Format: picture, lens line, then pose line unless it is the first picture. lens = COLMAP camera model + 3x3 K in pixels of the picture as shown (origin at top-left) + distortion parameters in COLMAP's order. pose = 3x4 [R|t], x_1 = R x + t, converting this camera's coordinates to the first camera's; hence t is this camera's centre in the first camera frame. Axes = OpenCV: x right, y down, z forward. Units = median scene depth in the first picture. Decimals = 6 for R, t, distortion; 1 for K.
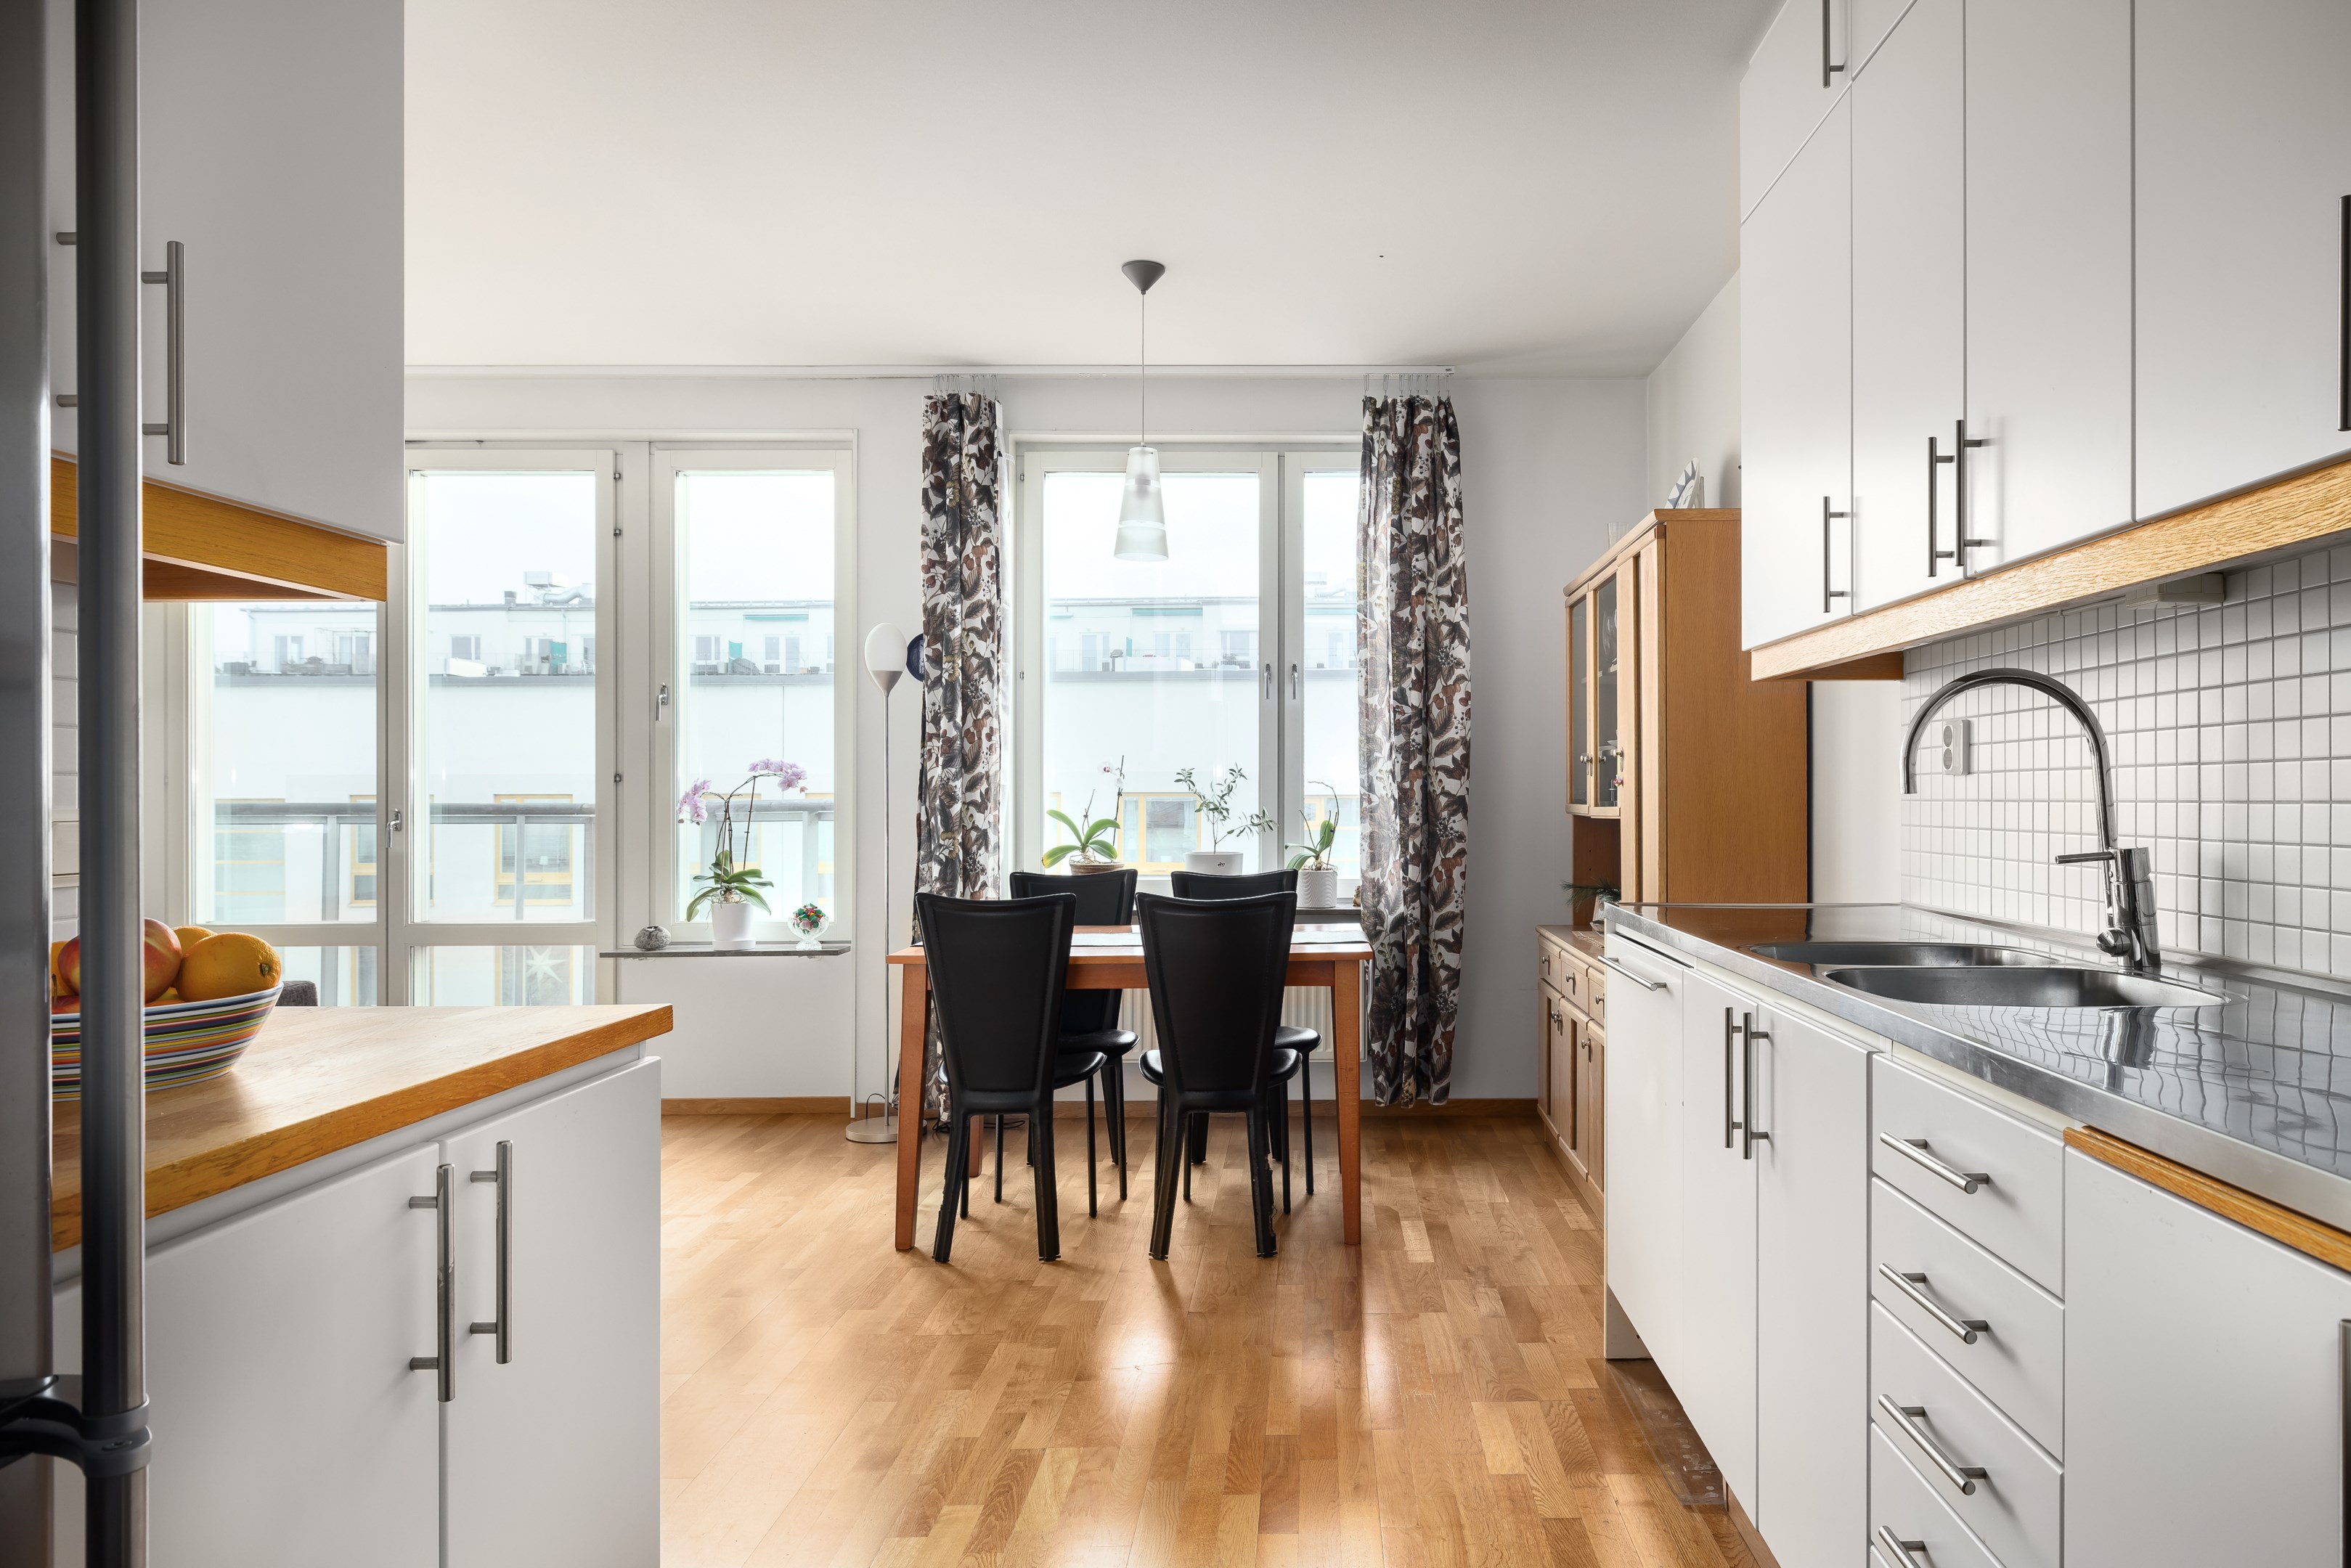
lens RADIAL K [[1488.2, 0, 1306.8], [0, 1488.2, 782.3], [0, 0, 1]] dist [0.003585, 0.001042]
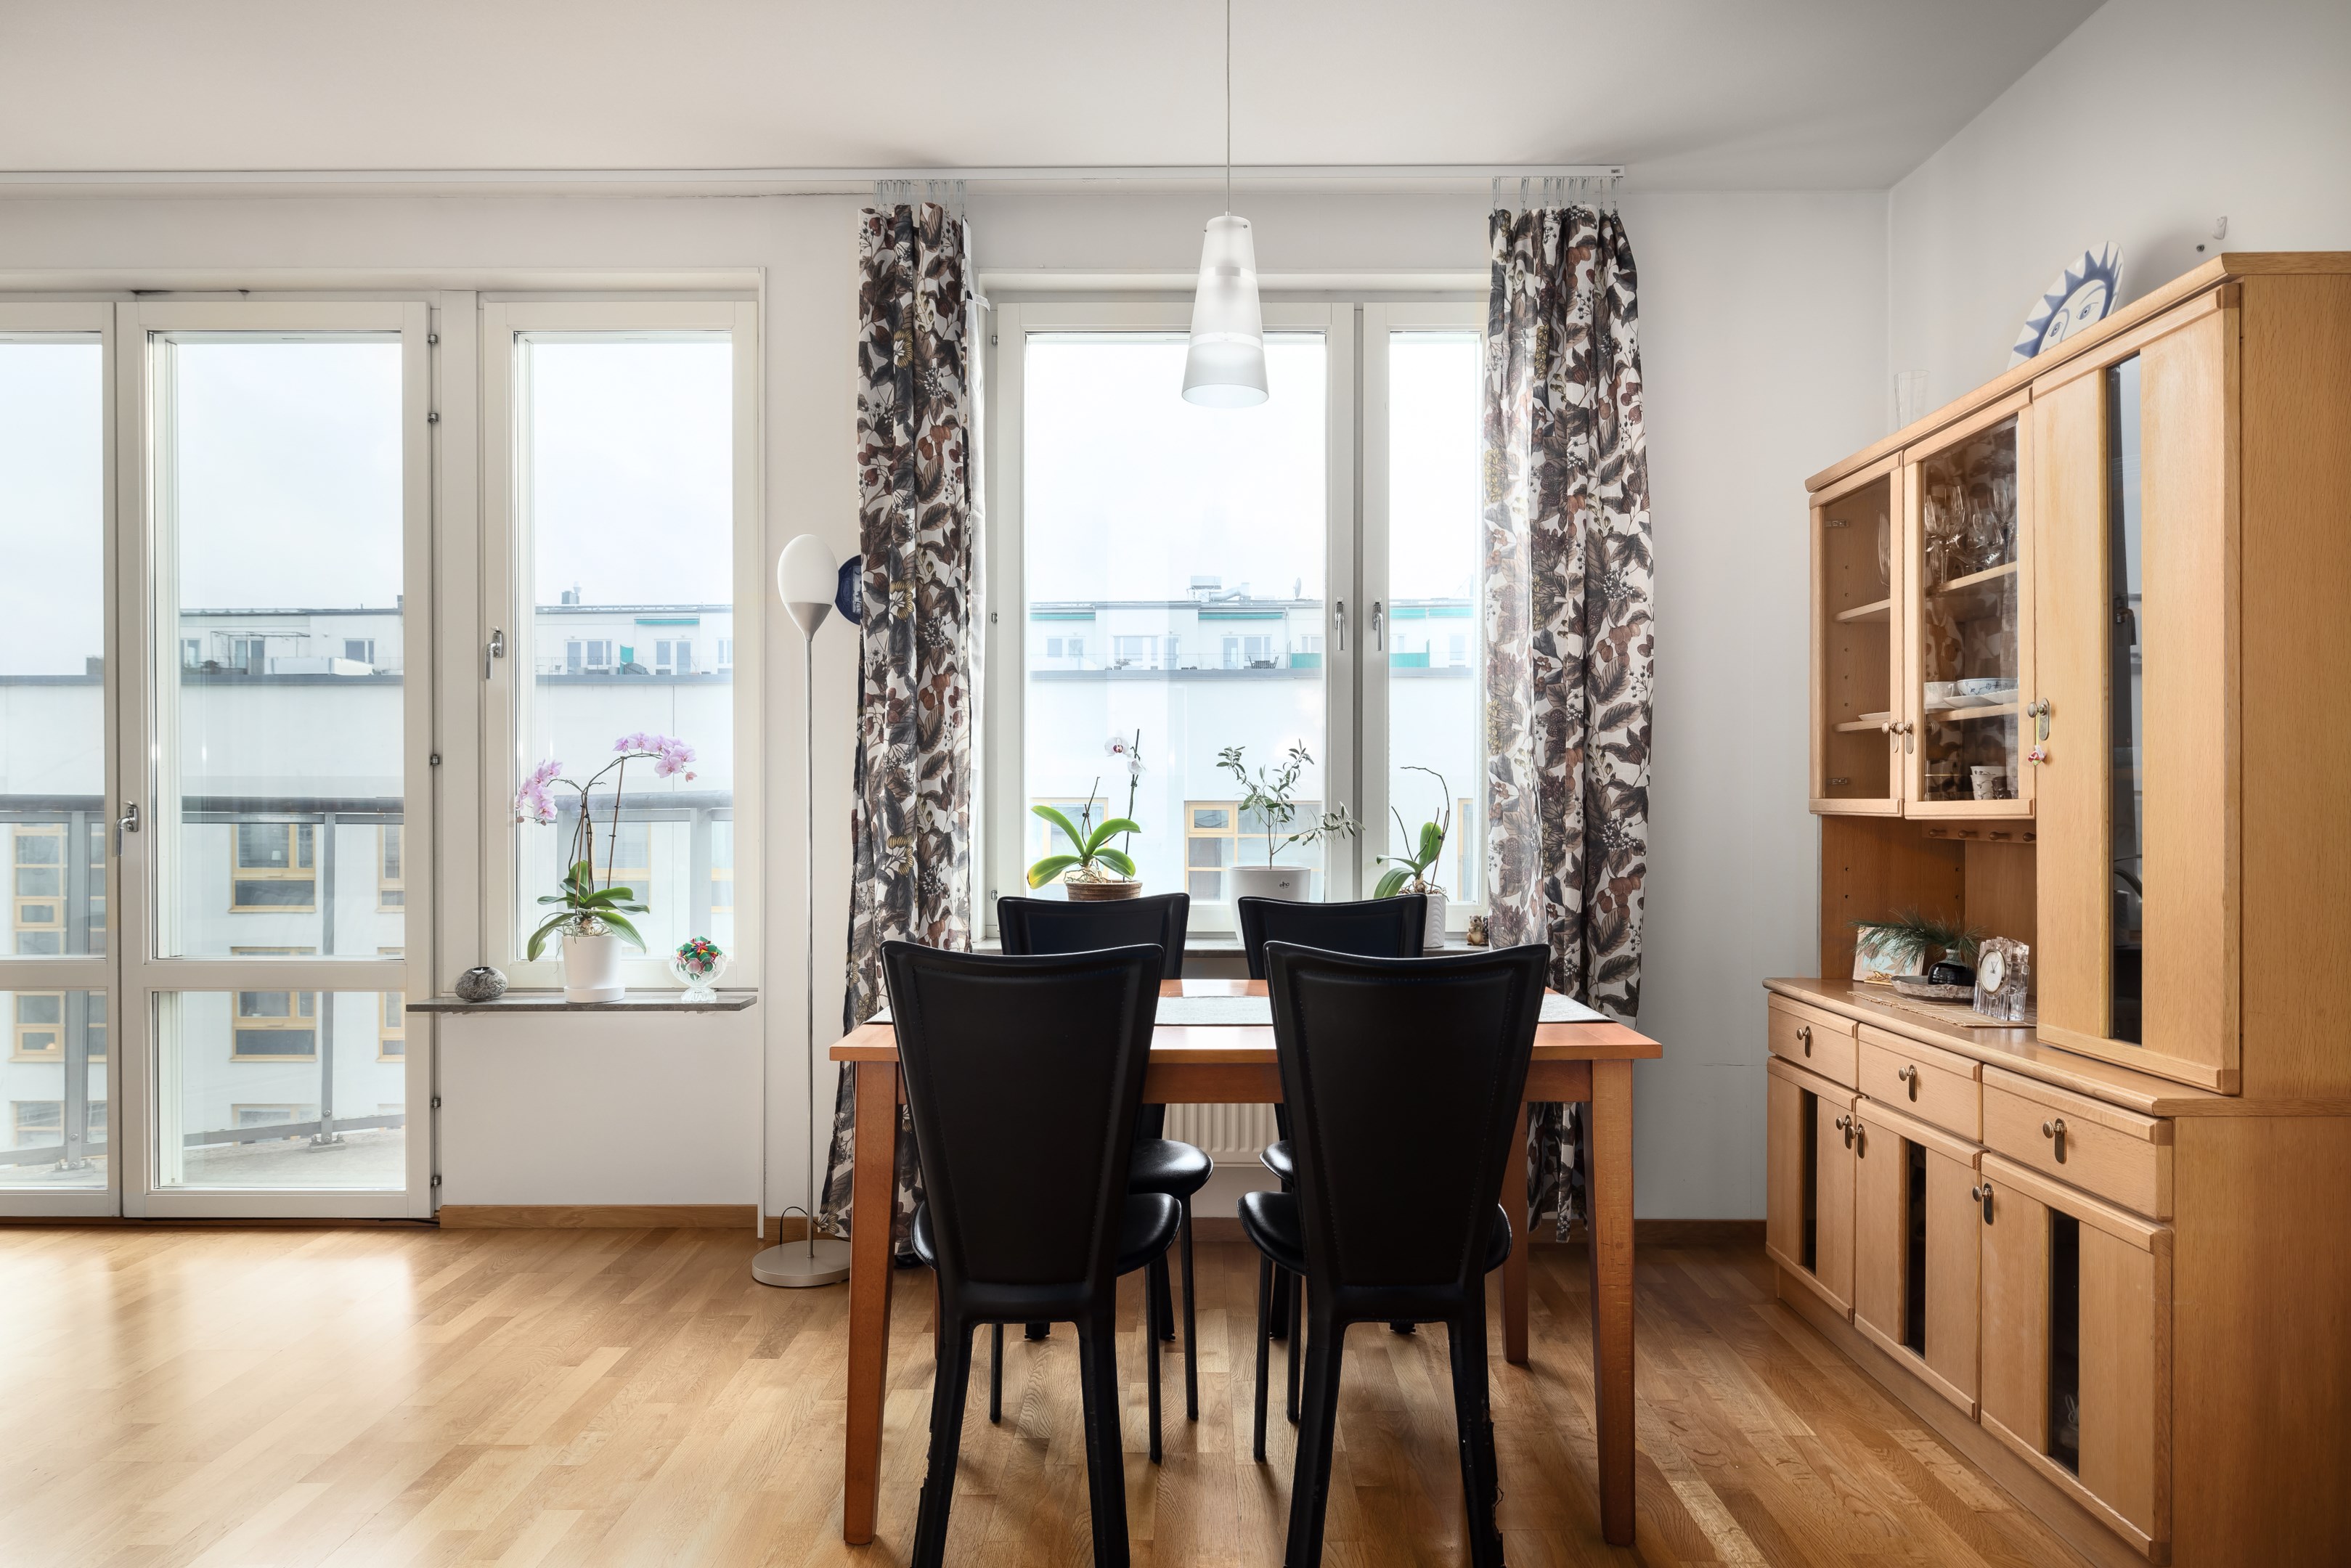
lens RADIAL K [[1460.2, 0, 1148.3], [0, 1460.2, 818.5], [0, 0, 1]] dist [-0.002828, 0.001555]
pose [[0.999679, 0.003930, -0.025024, -0.104627], [-0.003459, 0.999817, 0.018821, 0.011401], [0.025094, -0.018729, 0.999510, 0.315795]]
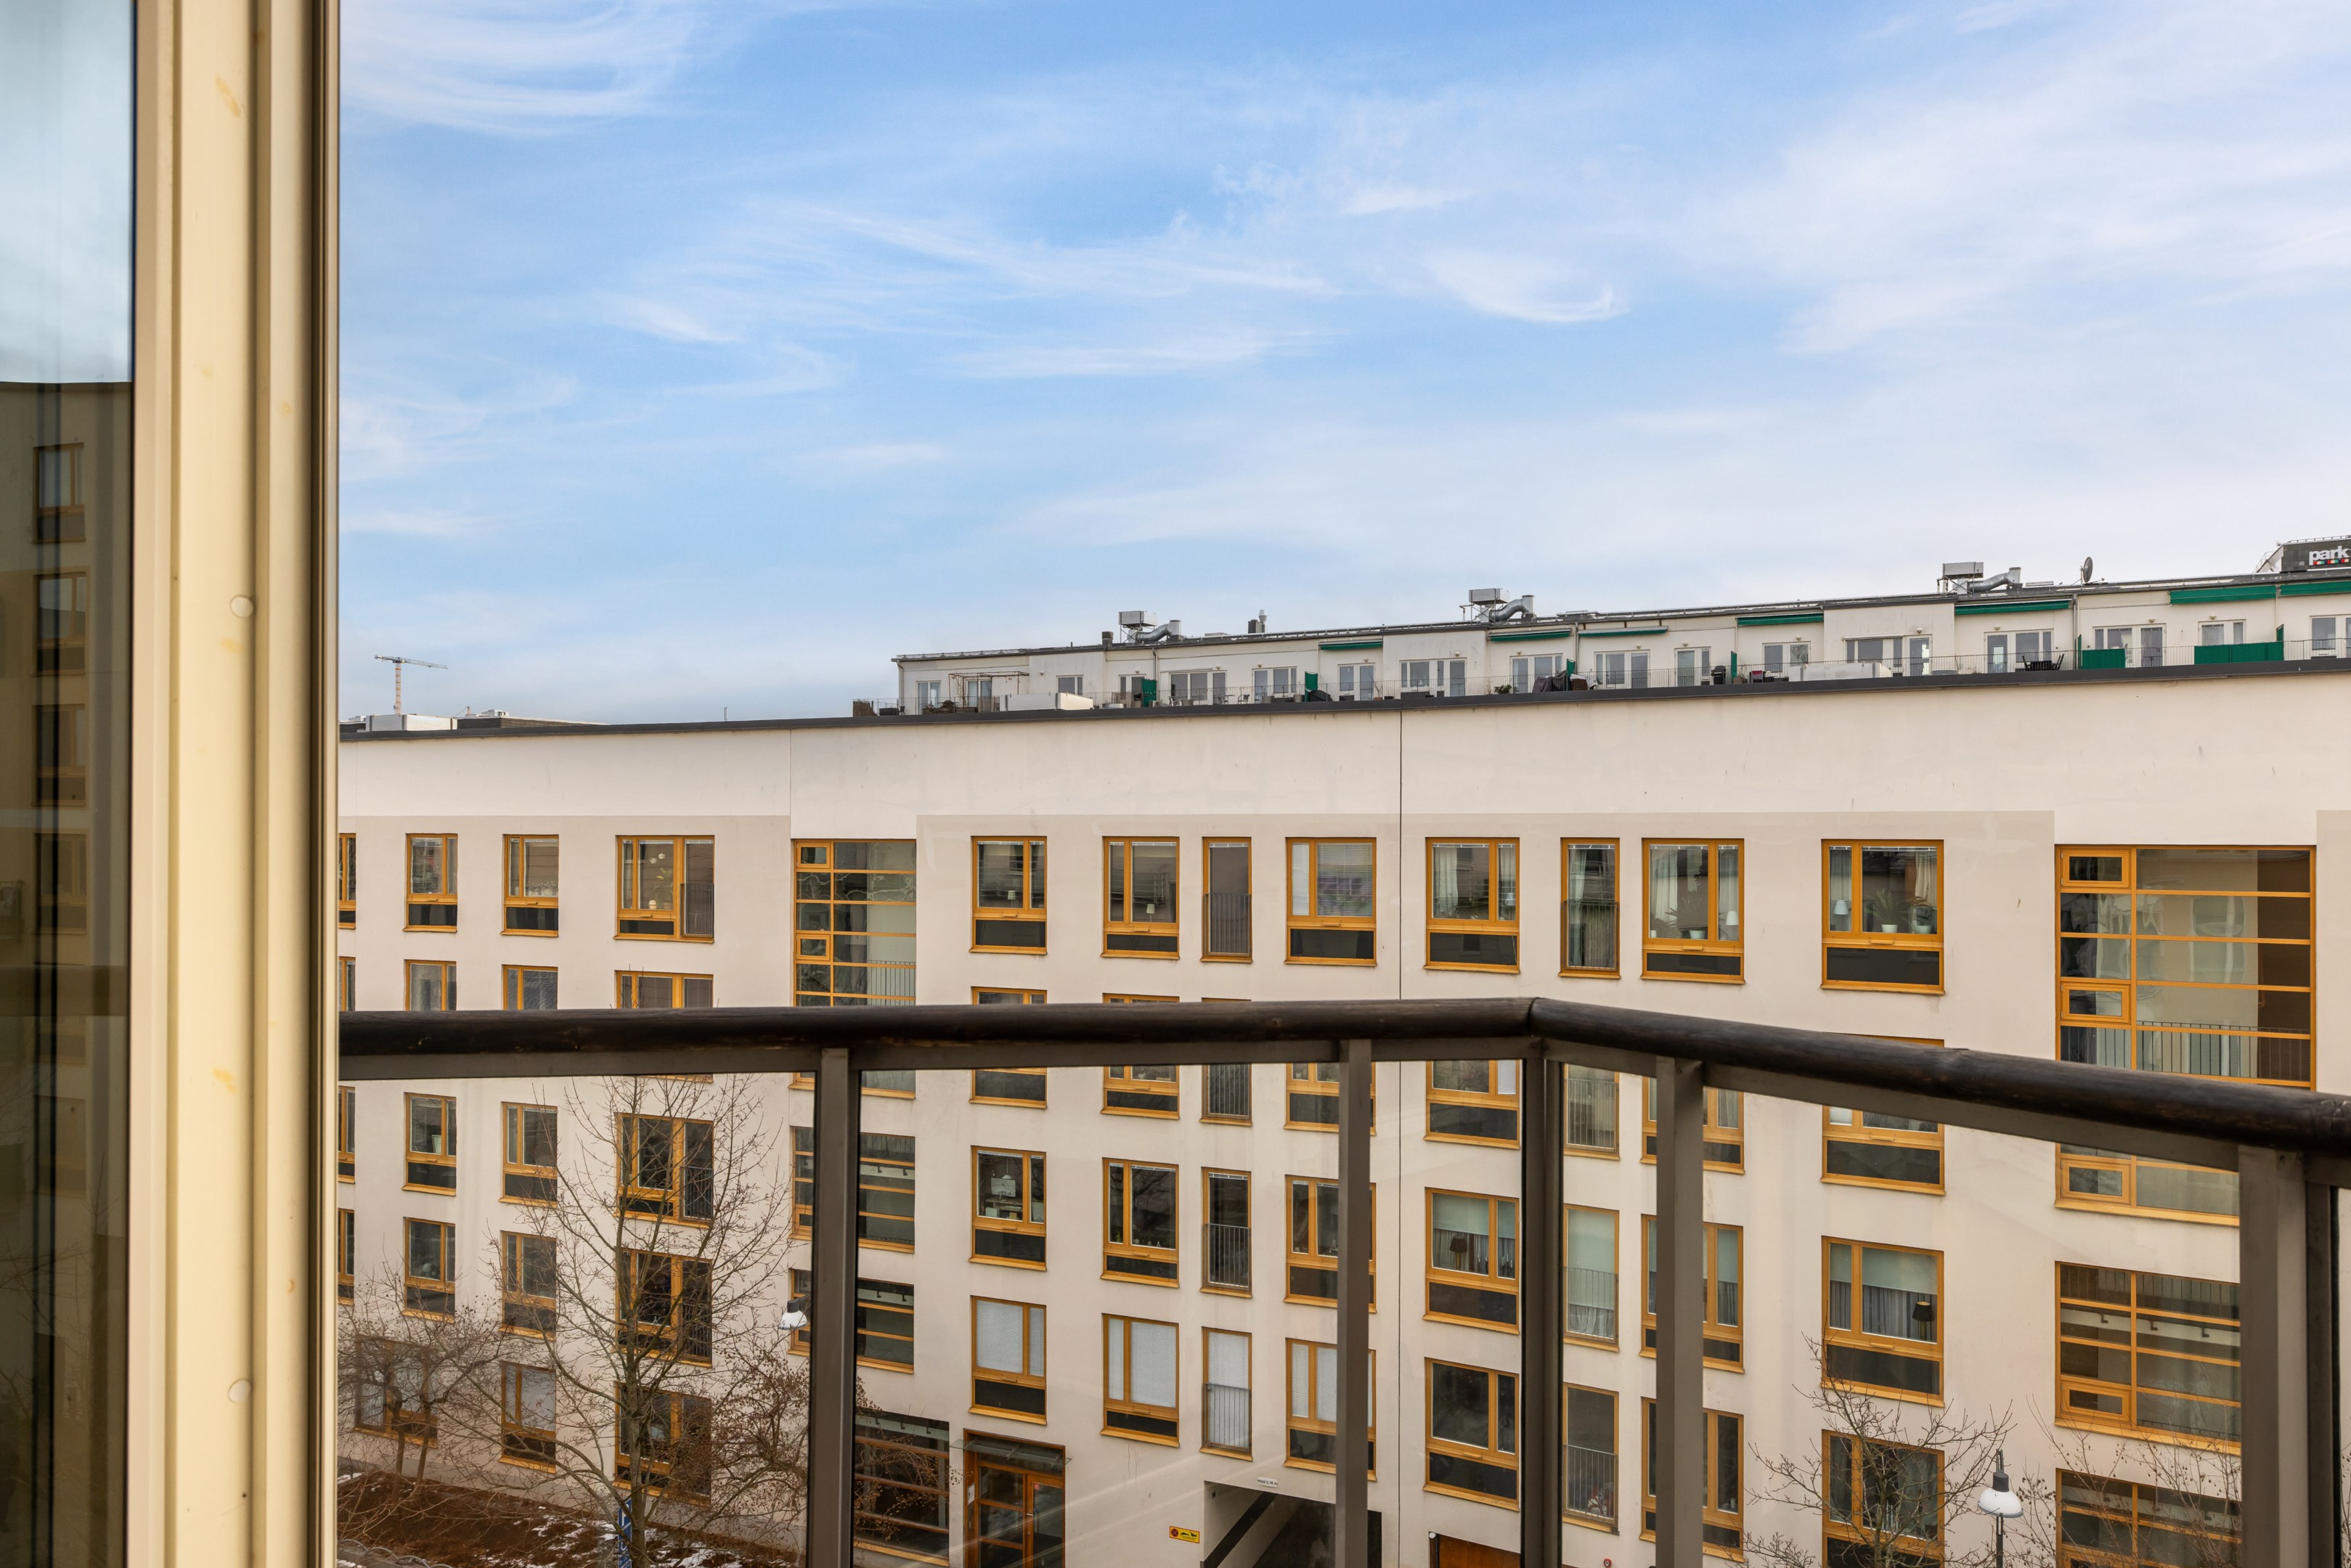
lens RADIAL K [[1488.2, 0, 1173.8], [0, 1488.2, 801.1], [0, 0, 1]] dist [0.003585, 0.001042]
pose [[0.904547, -0.000752, -0.426374, -0.497269], [-0.002747, 0.999967, -0.007591, -0.028212], [0.426366, 0.008038, 0.904515, 0.815867]]
